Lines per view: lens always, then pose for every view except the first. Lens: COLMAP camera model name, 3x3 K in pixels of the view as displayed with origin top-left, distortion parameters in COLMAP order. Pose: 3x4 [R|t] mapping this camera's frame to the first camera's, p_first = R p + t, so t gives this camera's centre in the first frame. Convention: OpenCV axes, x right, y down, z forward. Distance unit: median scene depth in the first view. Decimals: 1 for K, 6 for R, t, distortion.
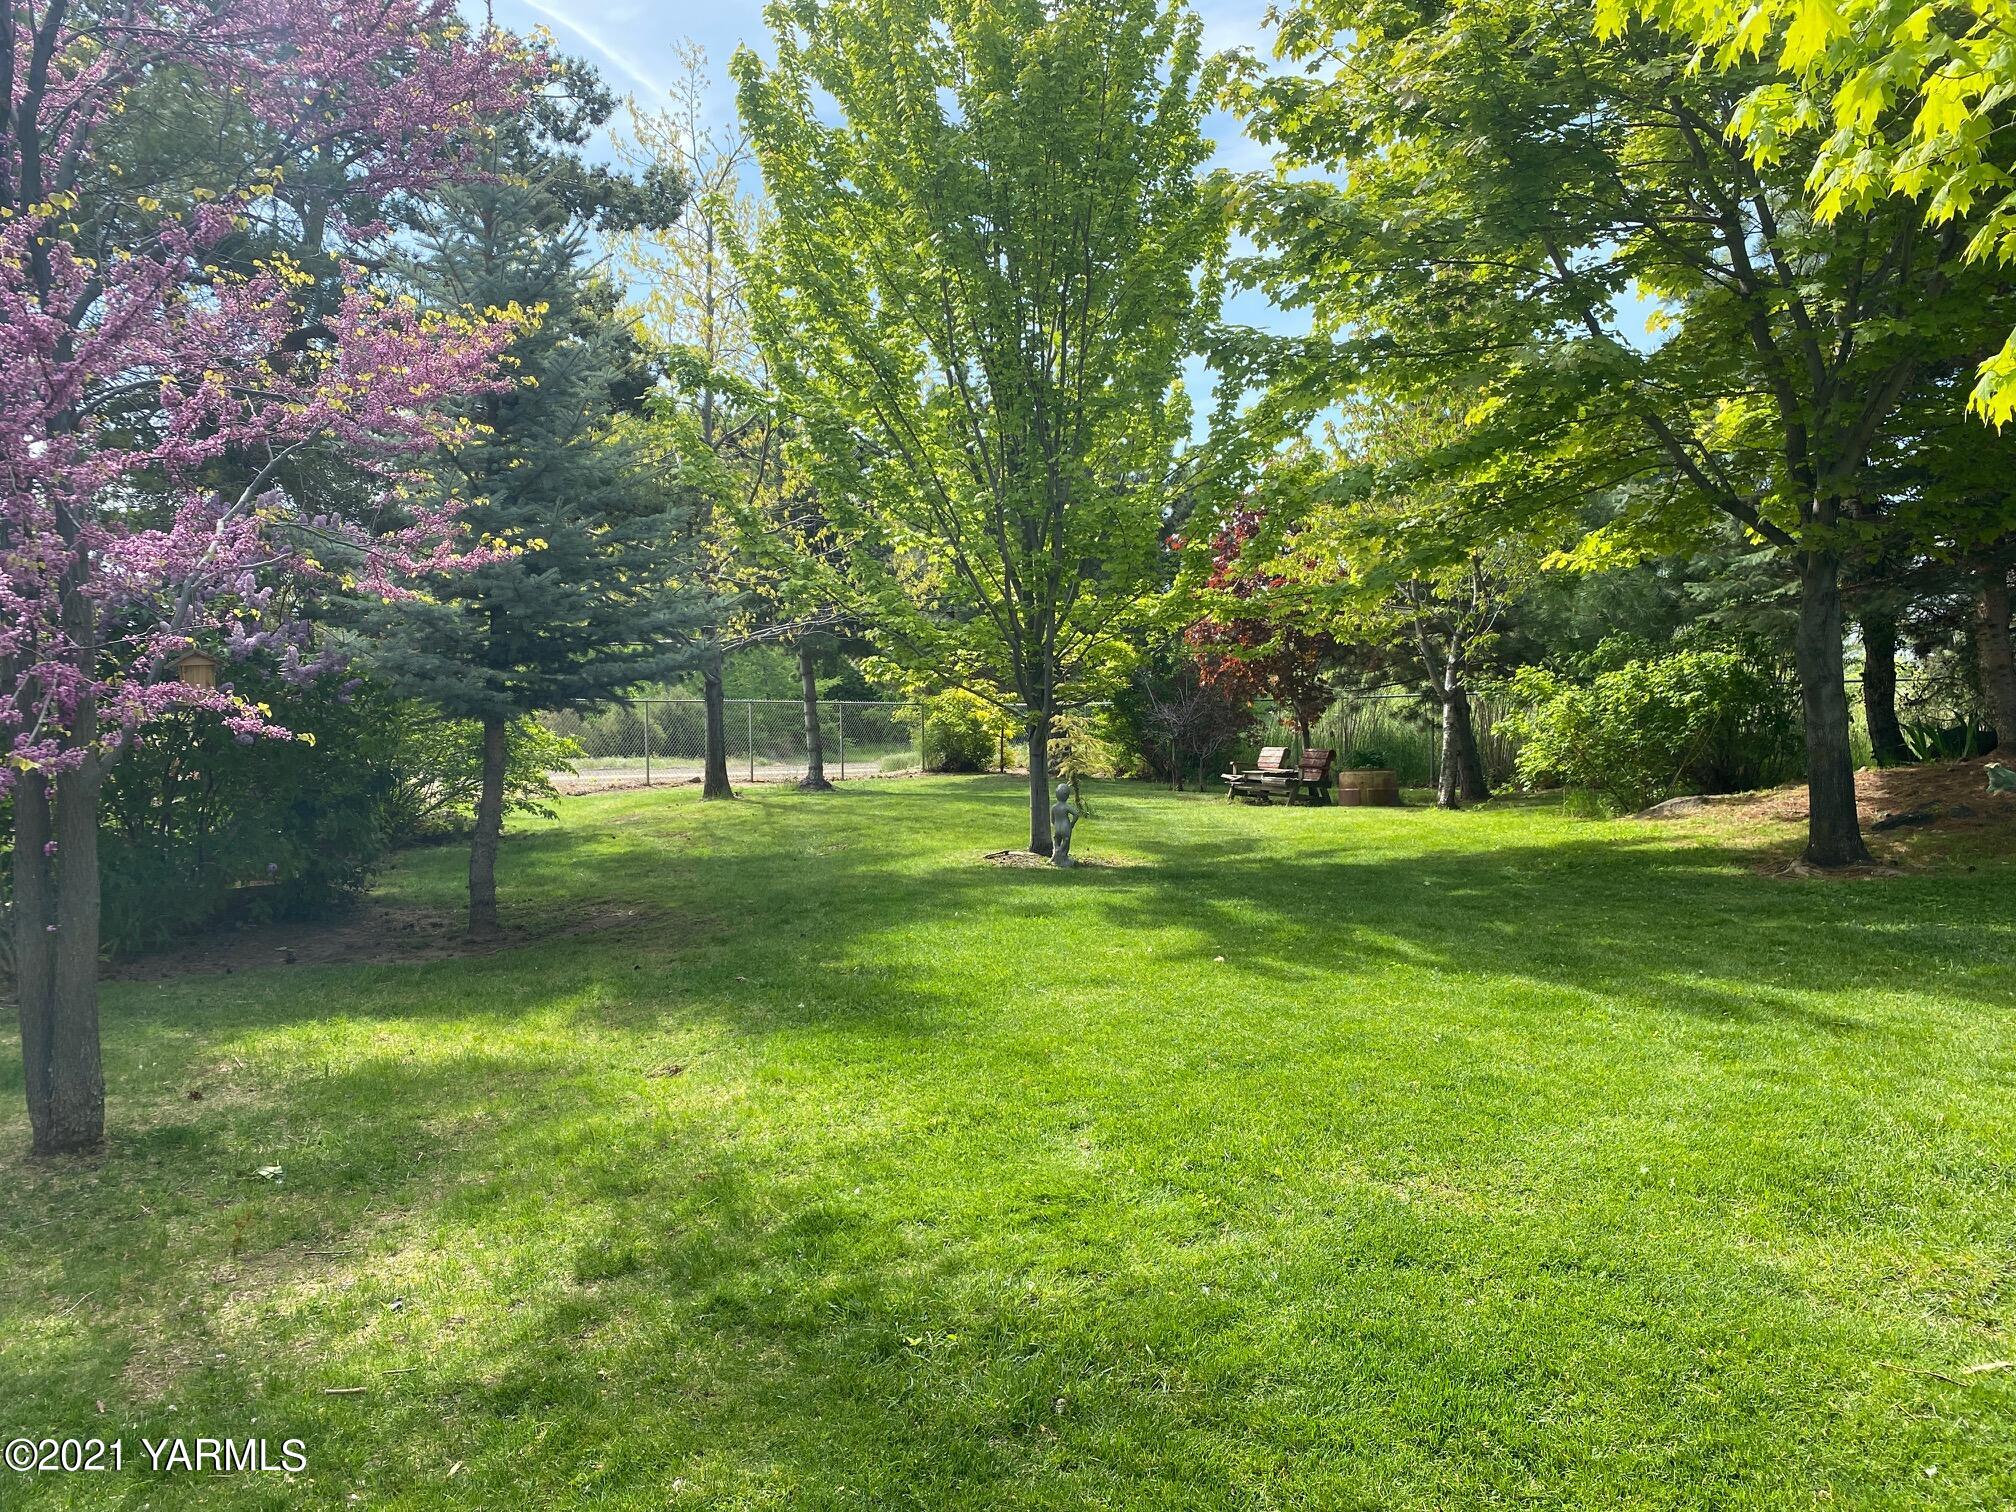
lens RADIAL K [[1582.4, 0, 1008.2], [0, 1582.4, 736.5], [0, 0, 1]] dist [0.007716, 0.008900]
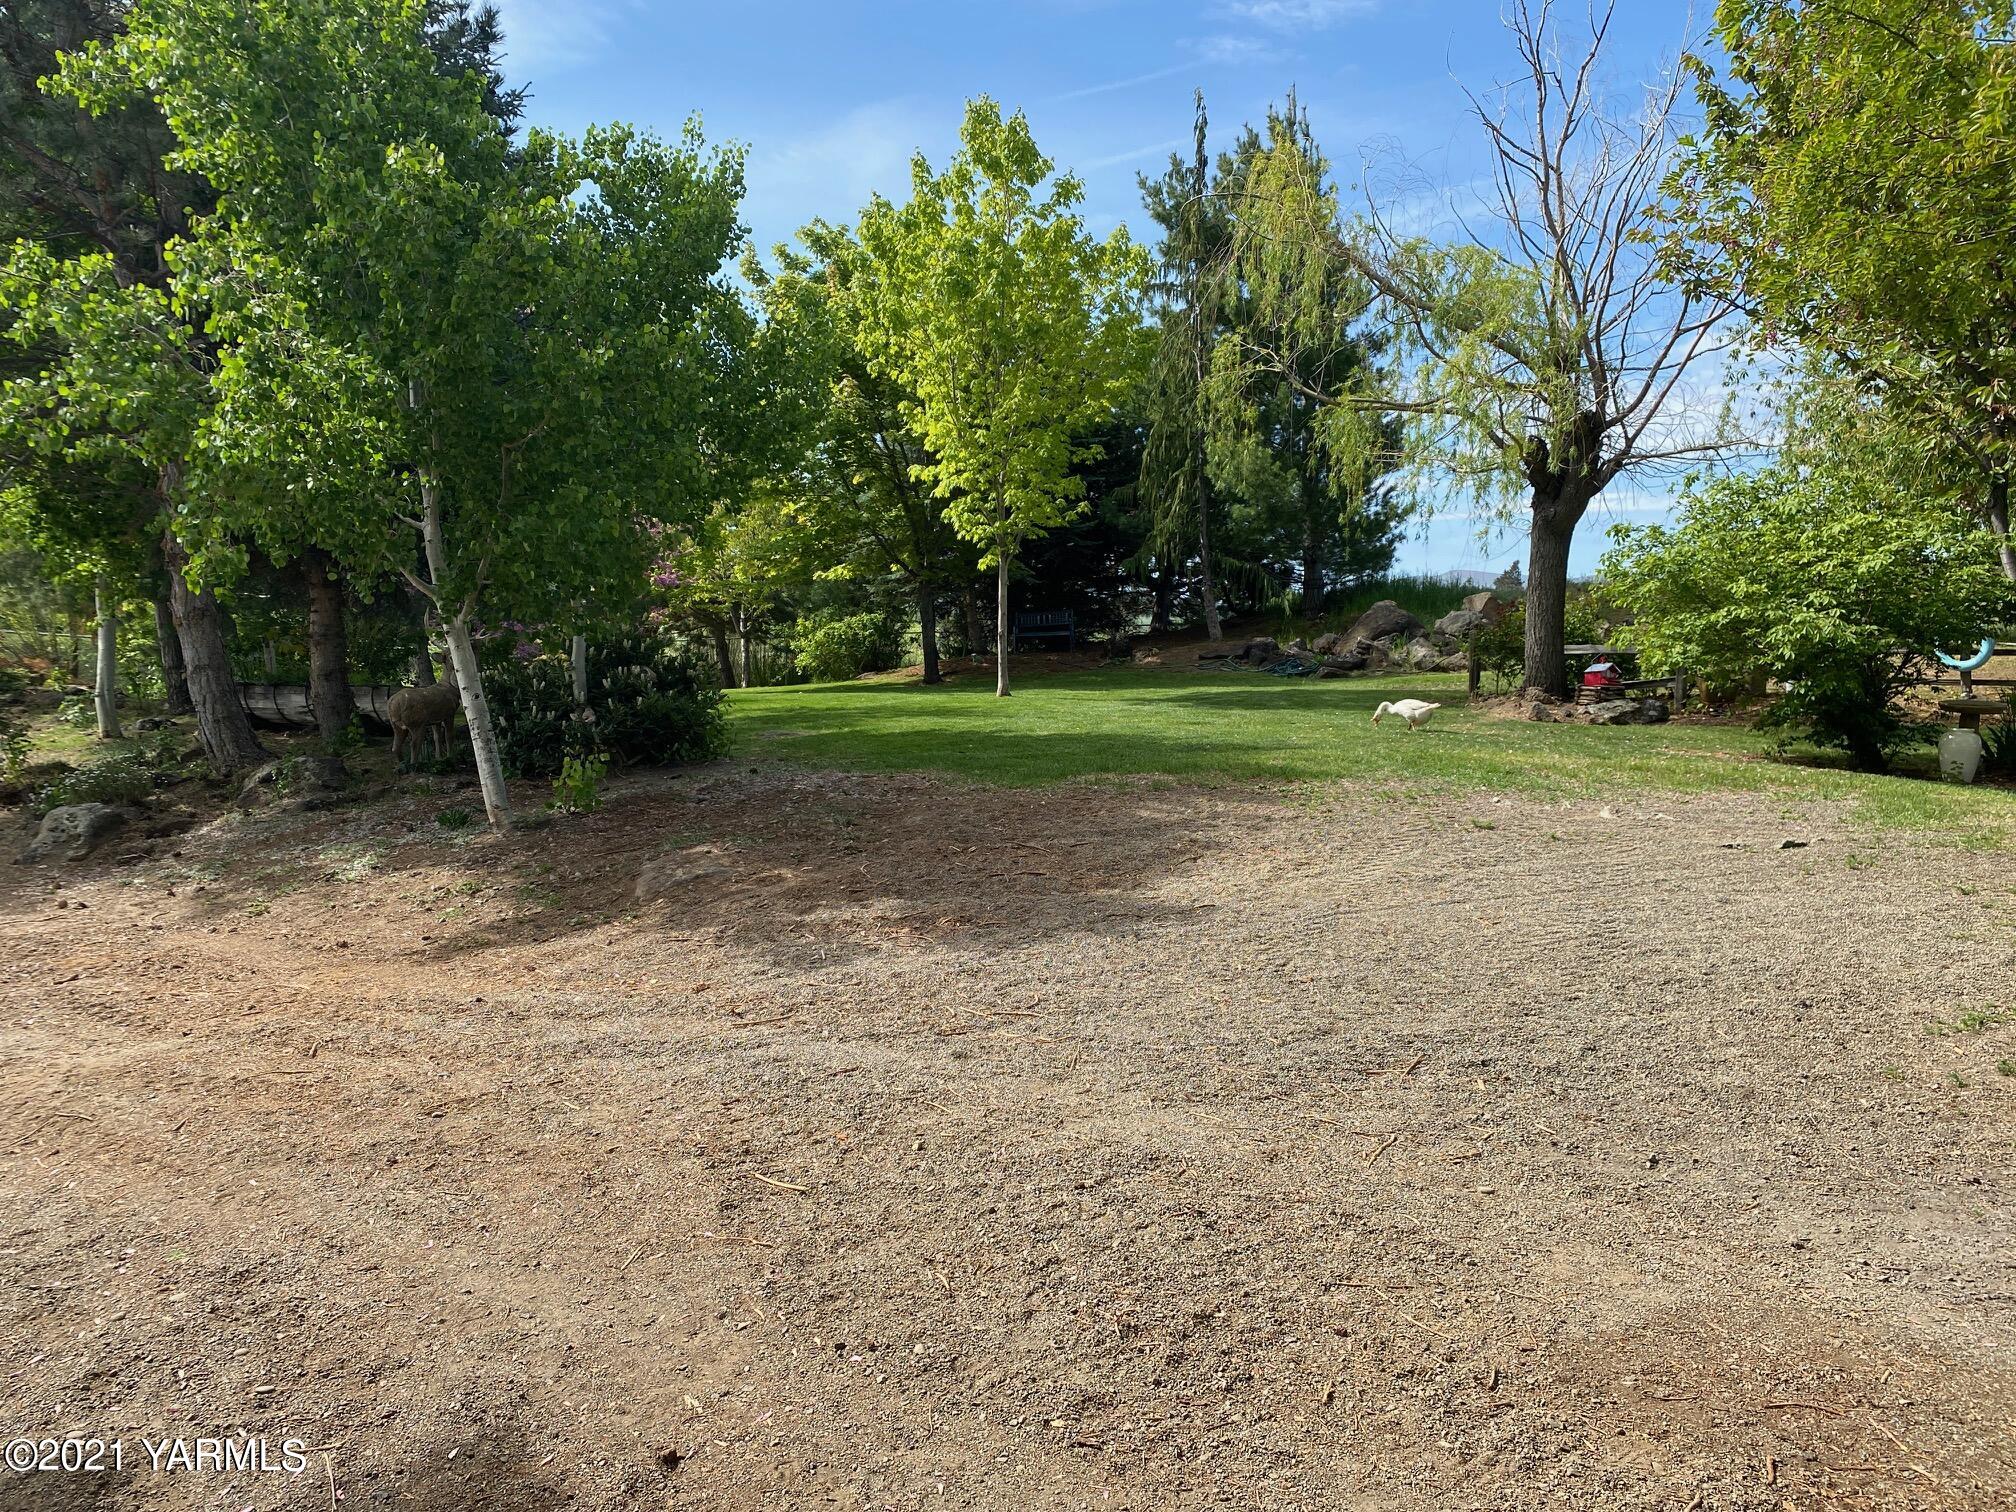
lens RADIAL K [[1582.4, 0, 1008.2], [0, 1582.4, 736.5], [0, 0, 1]] dist [0.007716, 0.008900]
pose [[0.827980, -0.028196, 0.560048, -0.753059], [0.020353, 0.999588, 0.020235, 0.090105], [-0.560388, -0.005355, 0.828213, -1.131295]]
